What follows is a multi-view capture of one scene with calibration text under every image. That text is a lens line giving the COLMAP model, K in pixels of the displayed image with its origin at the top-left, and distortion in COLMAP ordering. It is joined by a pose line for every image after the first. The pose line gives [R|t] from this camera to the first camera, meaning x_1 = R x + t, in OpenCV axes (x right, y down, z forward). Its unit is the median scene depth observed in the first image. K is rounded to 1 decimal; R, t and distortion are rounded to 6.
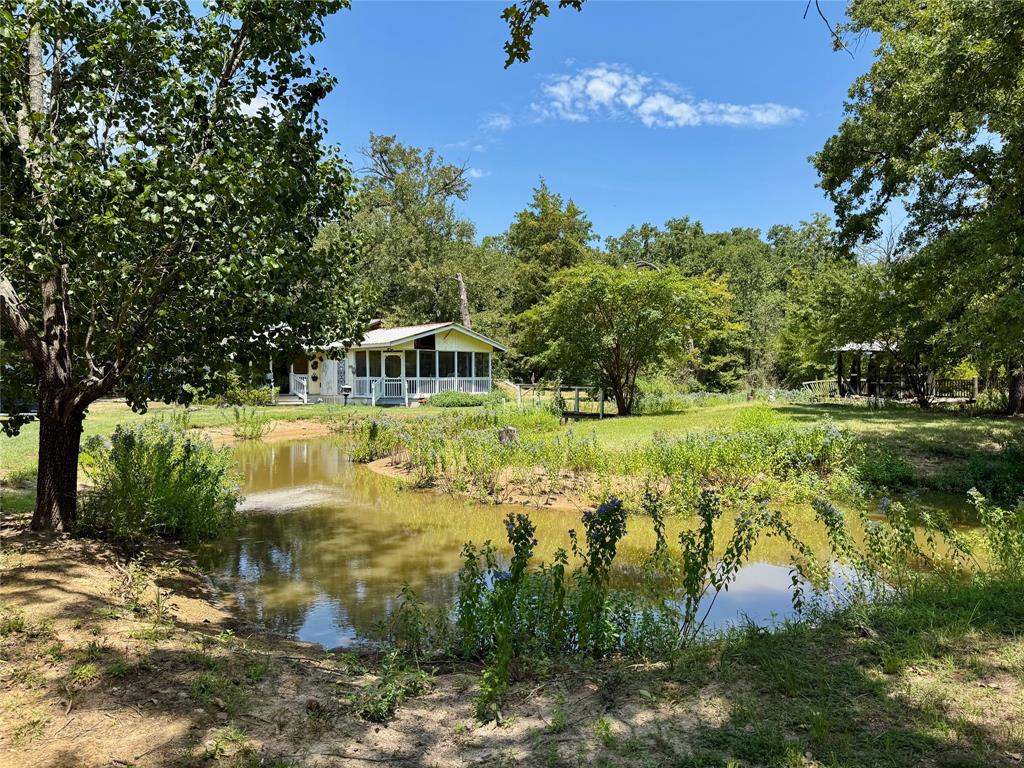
lens RADIAL K [[721.8, 0, 510.7], [0, 721.8, 384.3], [0, 0, 1]] dist [-0.007805, -0.003271]
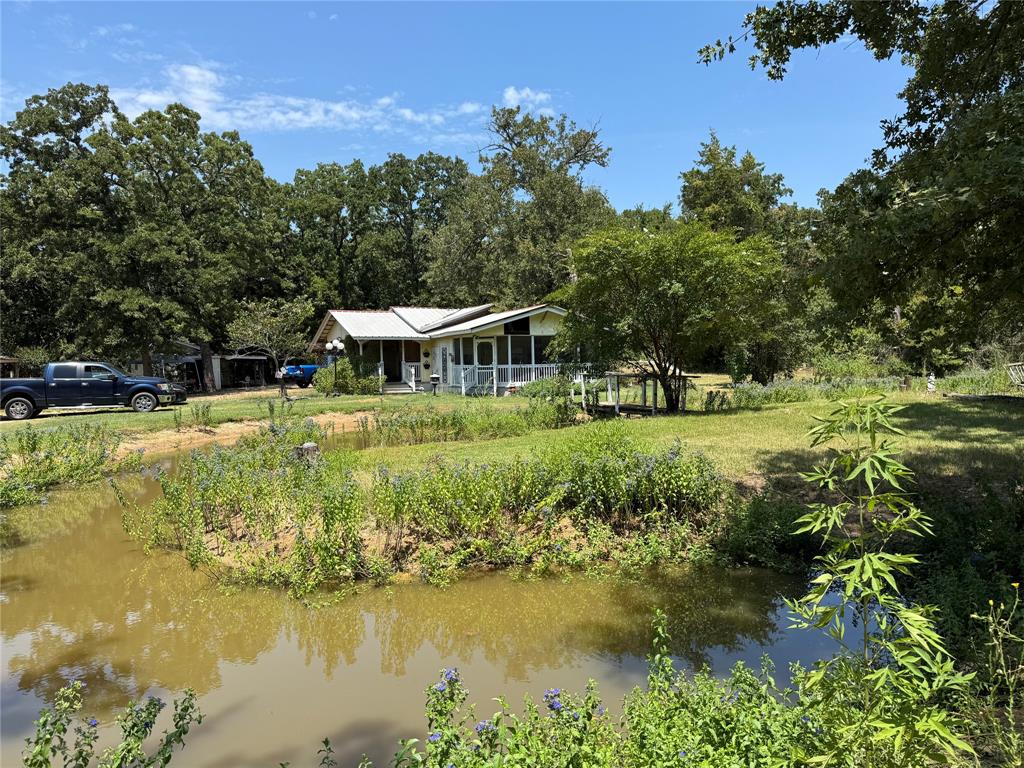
lens RADIAL K [[721.8, 0, 512.4], [0, 721.8, 384.2], [0, 0, 1]] dist [-0.007805, -0.003271]
pose [[0.918613, -0.001817, -0.395154, 0.235838], [0.014498, 0.999471, 0.029108, -0.011203], [0.394893, -0.032468, 0.918153, 0.137883]]
